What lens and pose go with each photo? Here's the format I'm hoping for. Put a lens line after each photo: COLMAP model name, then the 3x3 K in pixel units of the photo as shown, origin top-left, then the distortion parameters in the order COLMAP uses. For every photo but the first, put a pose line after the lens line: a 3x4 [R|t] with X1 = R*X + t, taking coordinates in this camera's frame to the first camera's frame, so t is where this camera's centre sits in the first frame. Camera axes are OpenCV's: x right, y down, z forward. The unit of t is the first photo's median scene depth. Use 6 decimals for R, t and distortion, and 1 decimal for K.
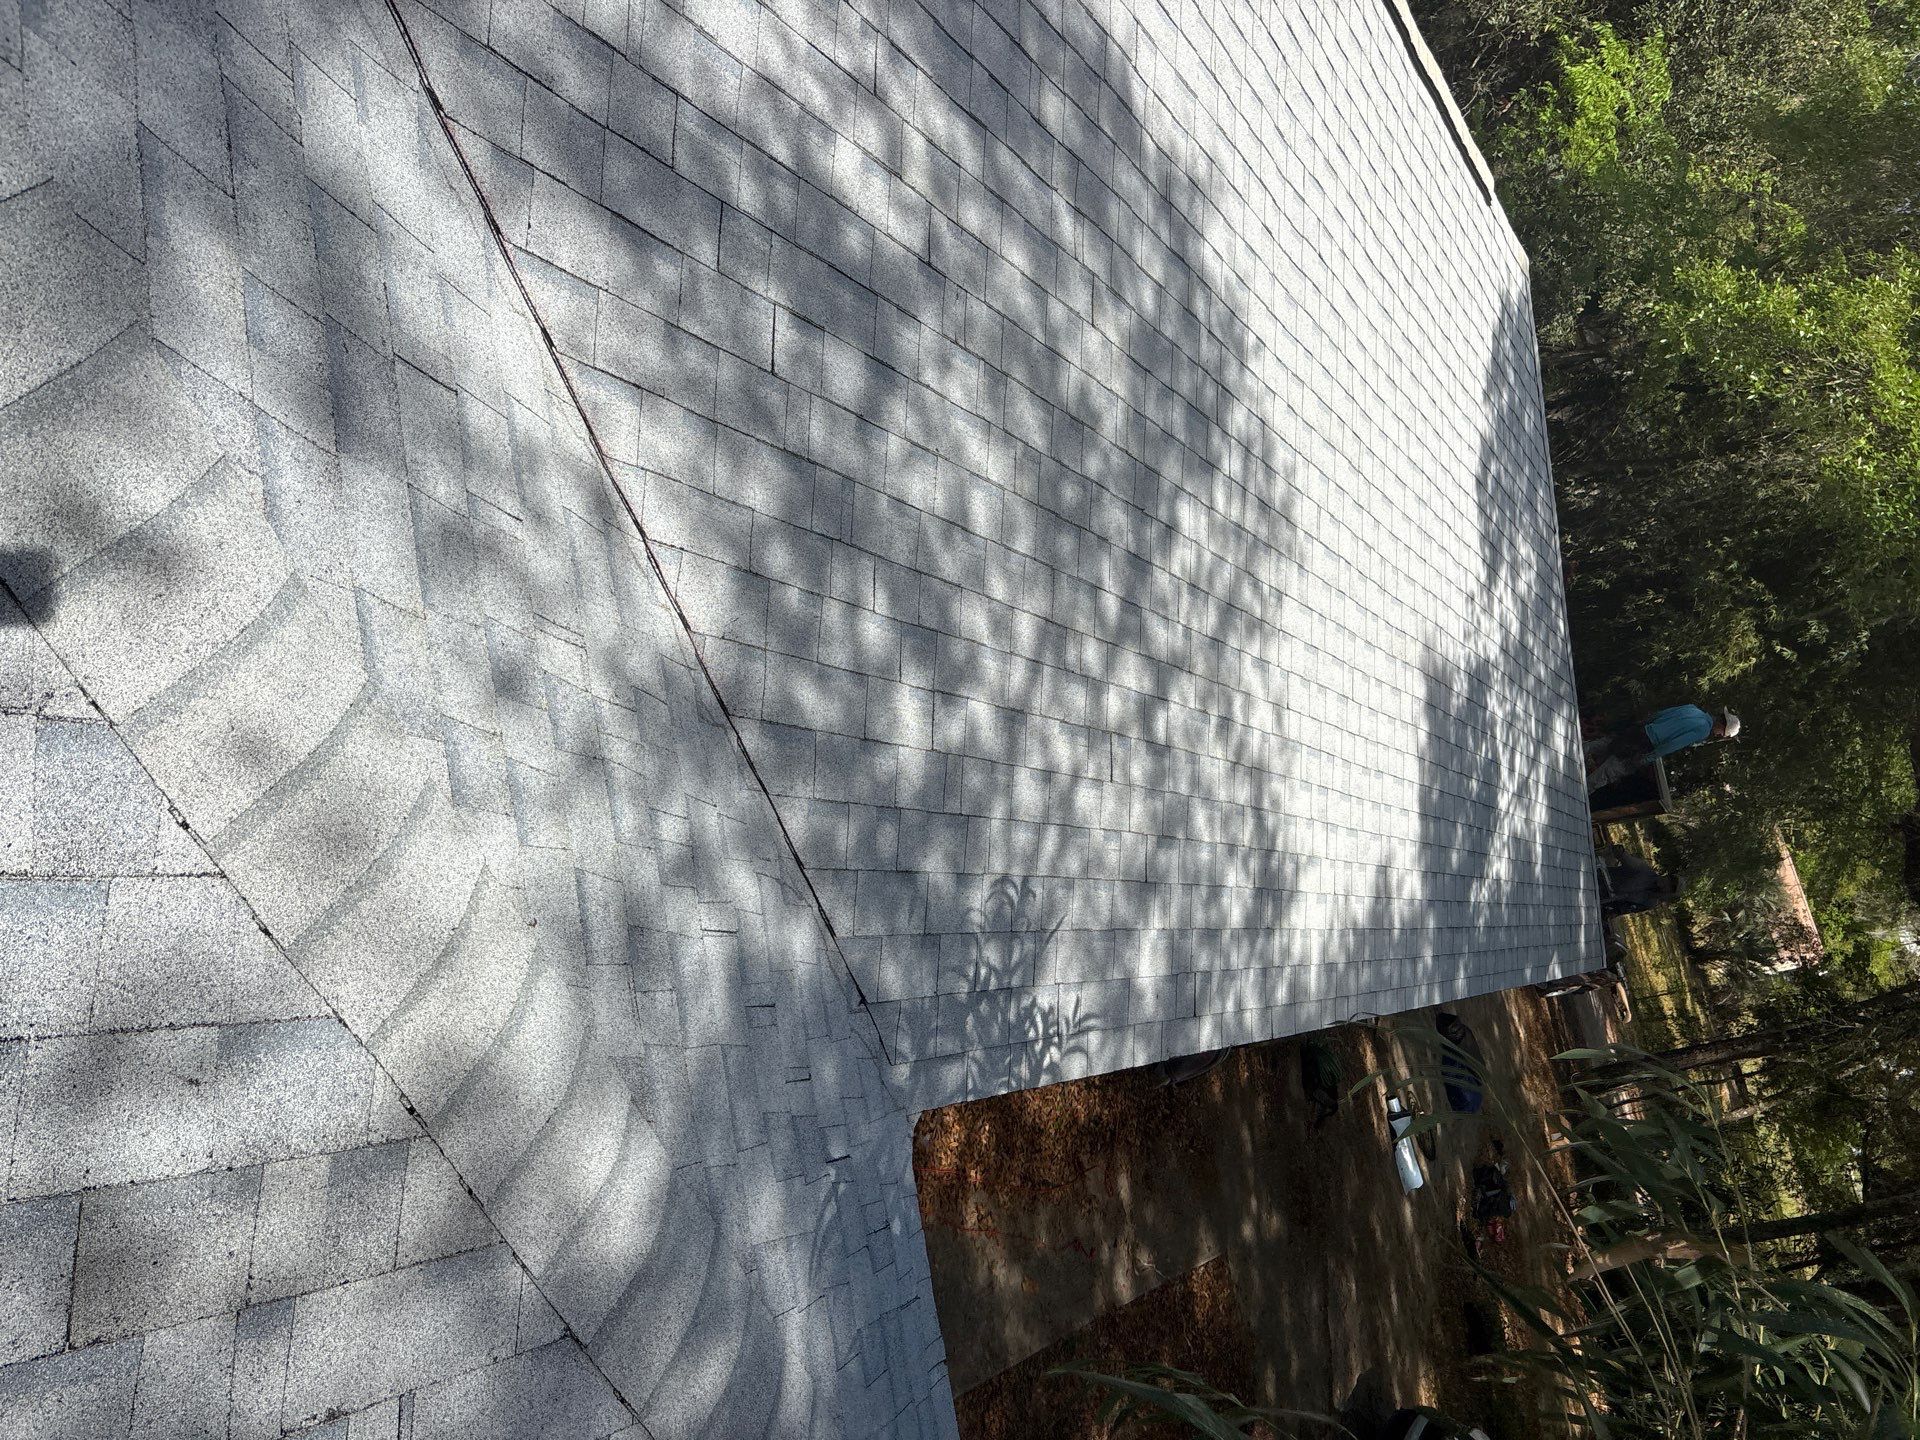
lens RADIAL K [[1435.2, 0, 960.0], [0, 1435.2, 720.0], [0, 0, 1]] dist [0.063266, -0.077118]
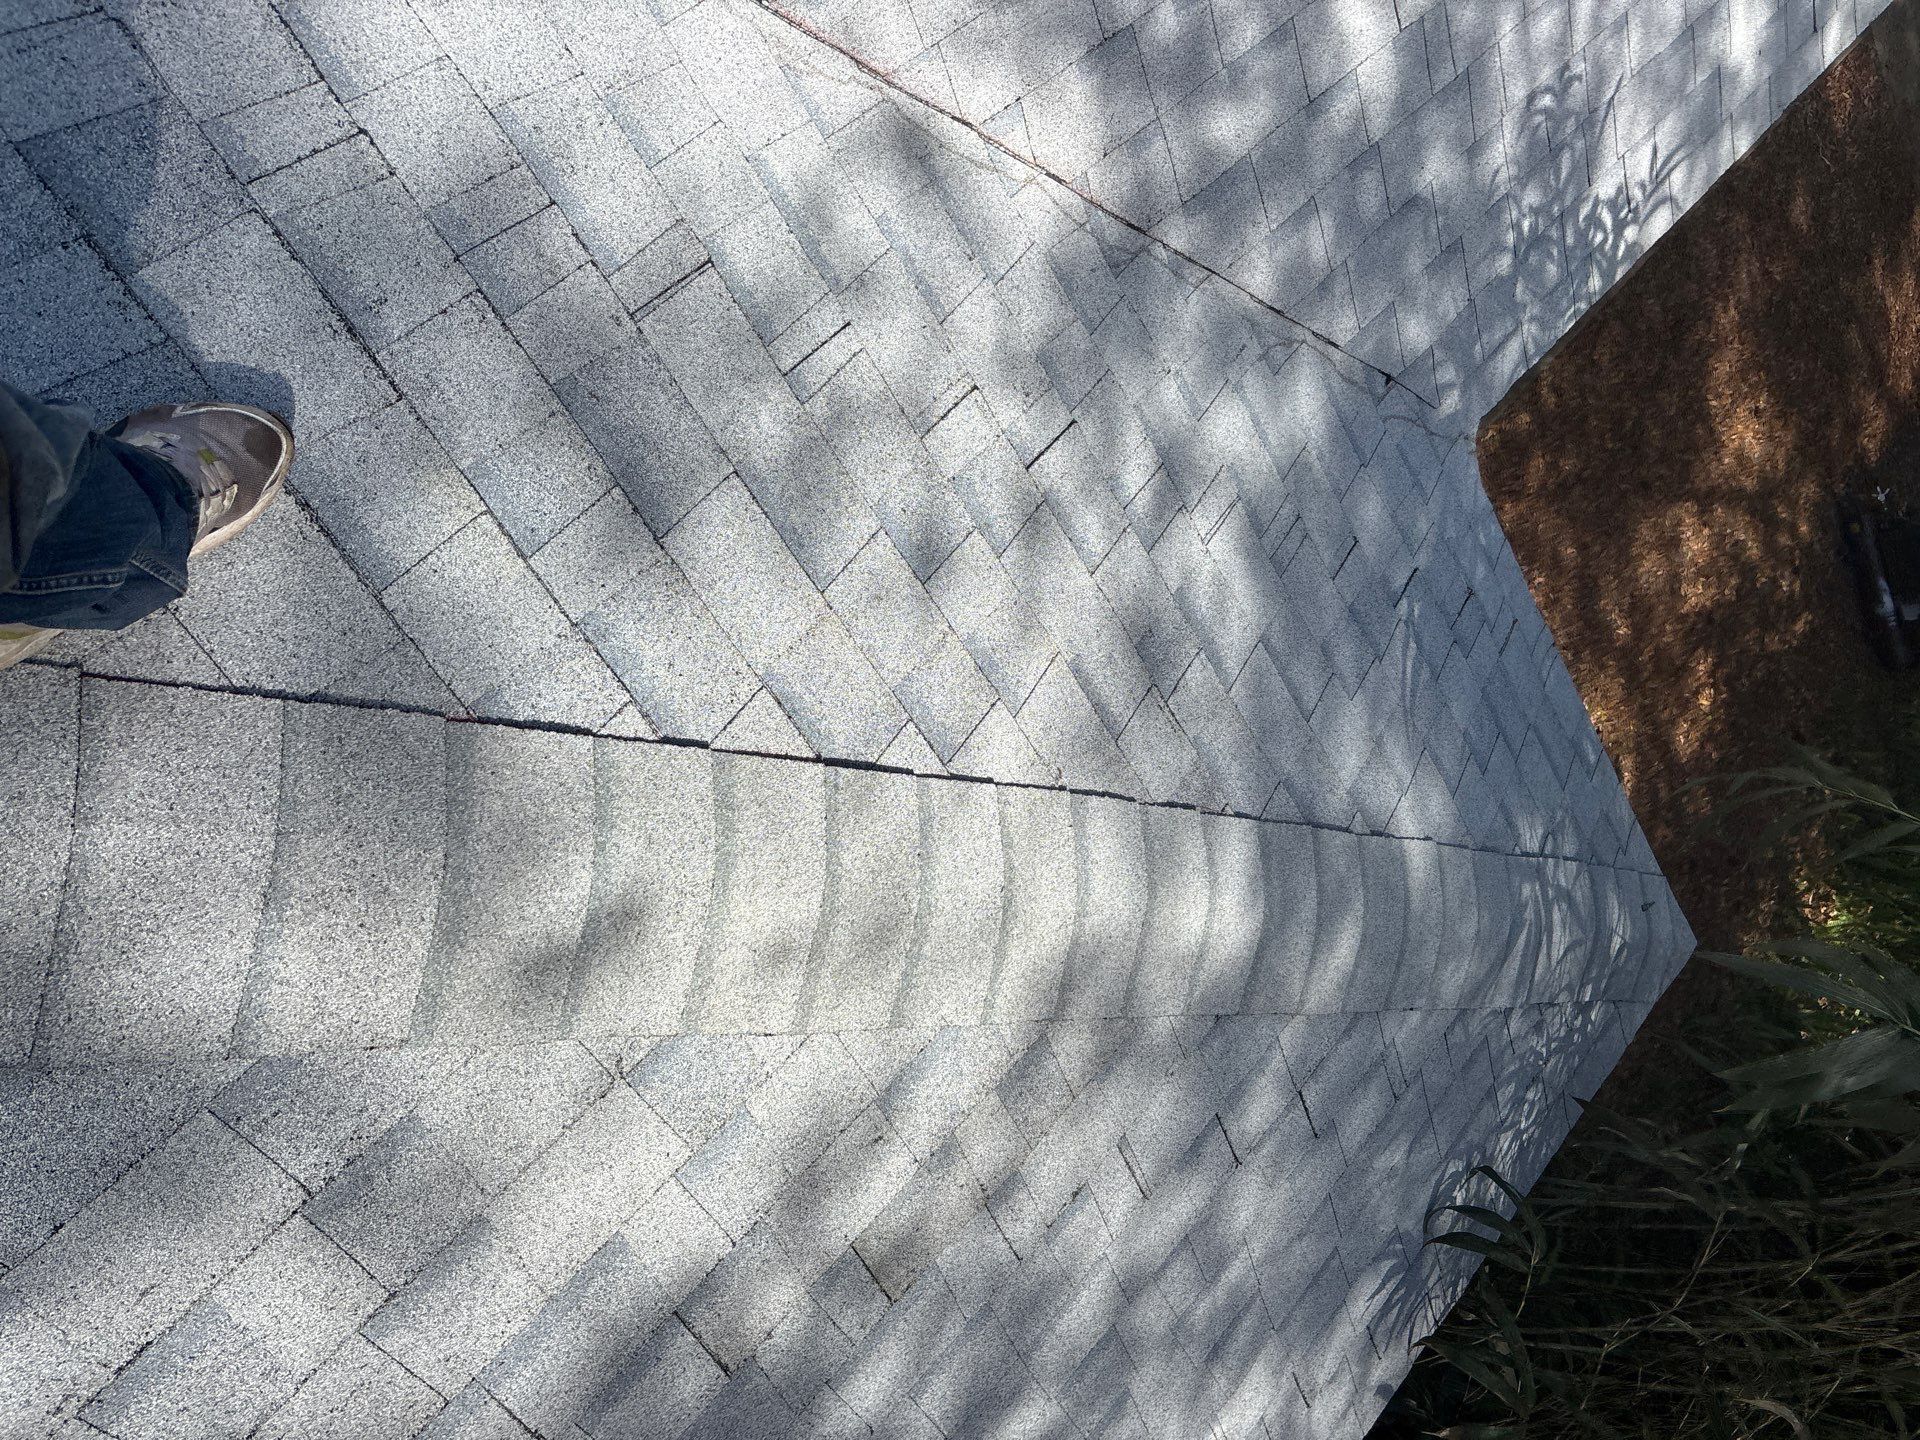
lens RADIAL K [[1435.2, 0, 960.0], [0, 1435.2, 720.0], [0, 0, 1]] dist [0.063266, -0.077118]
pose [[0.887345, -0.170099, -0.428586, 0.041005], [0.414930, 0.699975, 0.581264, -0.267027], [0.201127, -0.693614, 0.691699, 0.177436]]
